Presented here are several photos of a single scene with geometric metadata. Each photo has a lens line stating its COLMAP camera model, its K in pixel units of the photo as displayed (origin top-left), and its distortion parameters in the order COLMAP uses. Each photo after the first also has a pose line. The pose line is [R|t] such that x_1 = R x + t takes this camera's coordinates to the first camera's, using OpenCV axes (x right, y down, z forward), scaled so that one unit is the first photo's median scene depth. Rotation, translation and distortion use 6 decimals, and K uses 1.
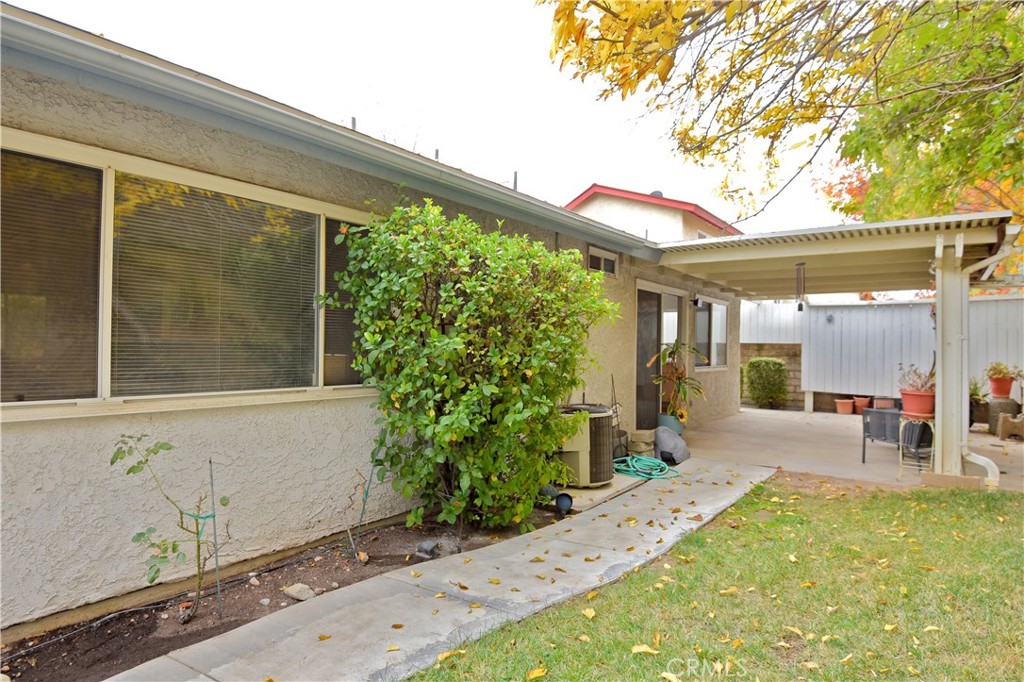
lens RADIAL K [[582.9, 0, 551.6], [0, 582.9, 346.5], [0, 0, 1]] dist [-0.013252, -0.012135]
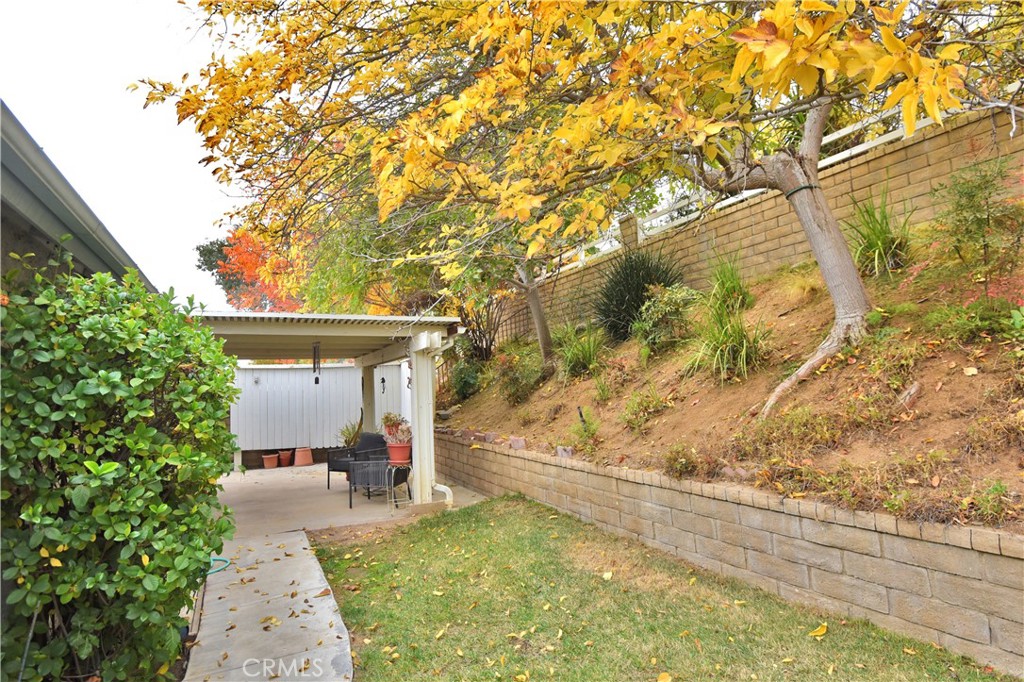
lens RADIAL K [[547.9, 0, 533.8], [0, 547.9, 350.9], [0, 0, 1]] dist [-0.013714, -0.002609]
pose [[0.485812, 0.031169, 0.873507, -0.401295], [0.039011, 0.997595, -0.057294, -0.063993], [-0.873192, 0.061911, 0.483428, 0.152797]]
